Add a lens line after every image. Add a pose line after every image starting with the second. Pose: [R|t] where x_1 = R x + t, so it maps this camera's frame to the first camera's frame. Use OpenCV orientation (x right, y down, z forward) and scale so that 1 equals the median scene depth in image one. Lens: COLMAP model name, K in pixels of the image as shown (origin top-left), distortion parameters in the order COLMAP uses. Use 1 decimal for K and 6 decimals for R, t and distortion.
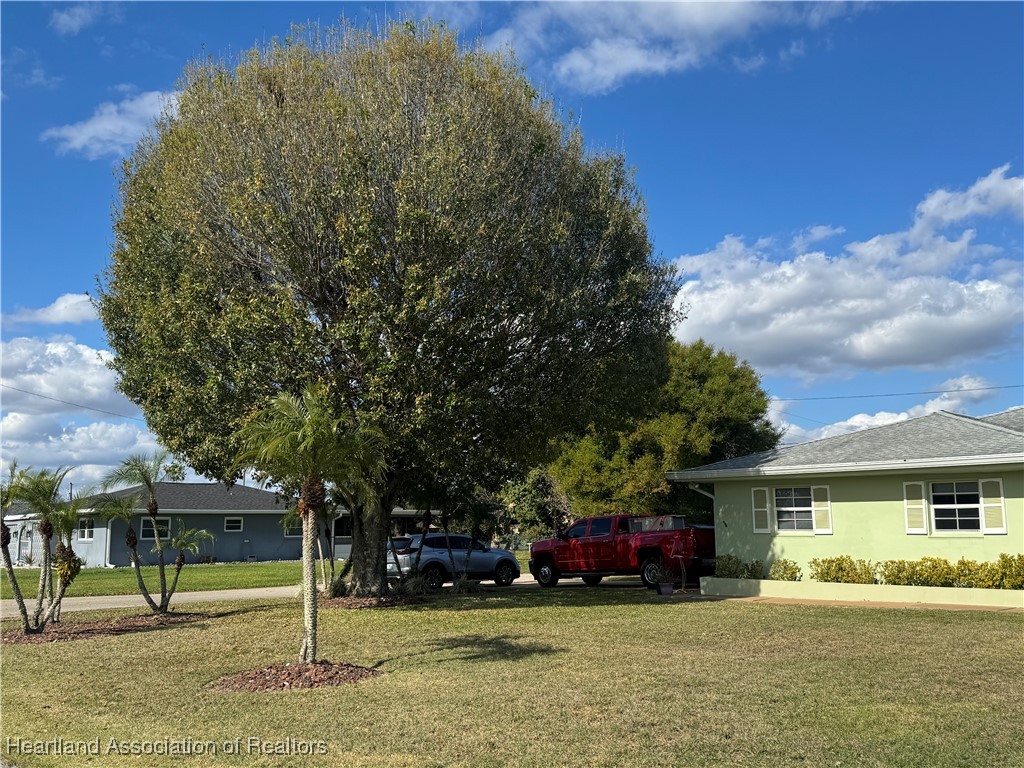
lens RADIAL K [[970.5, 0, 512.0], [0, 970.5, 384.0], [0, 0, 1]] dist [0.223542, -0.443994]
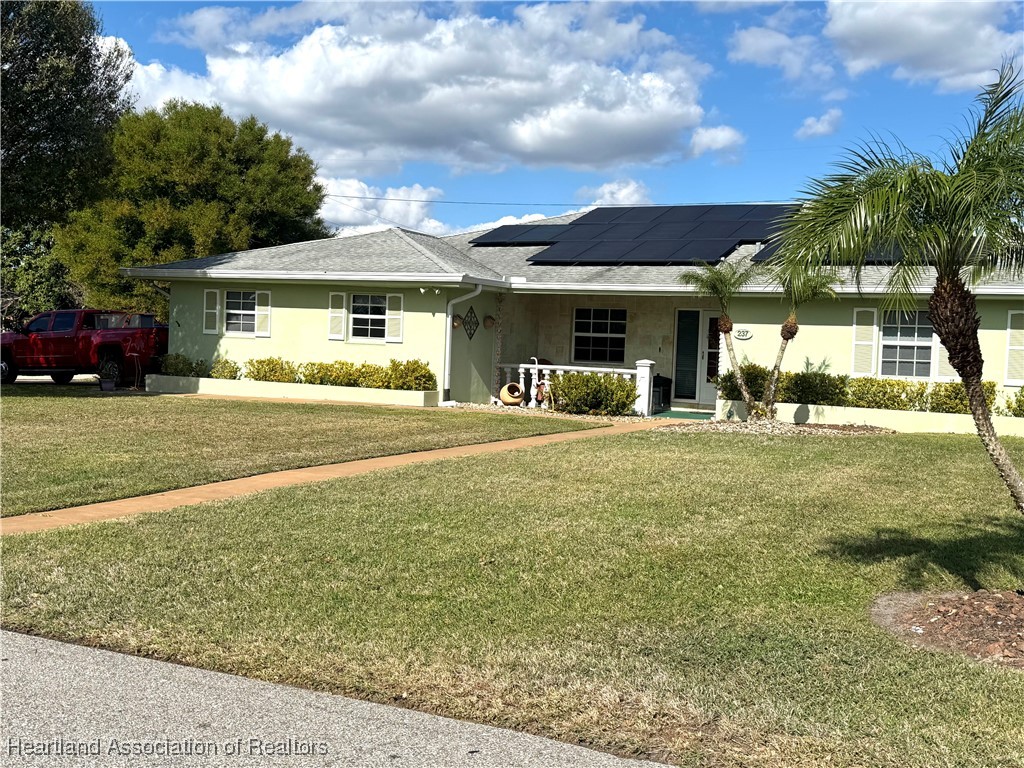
lens RADIAL K [[1179.6, 0, 512.0], [0, 1179.6, 384.0], [0, 0, 1]] dist [0.279540, -0.724079]
pose [[0.940249, 0.035567, 0.338626, 0.129221], [-0.097873, 0.980789, 0.168743, -0.036804], [-0.326119, -0.191802, 0.925666, -0.253455]]
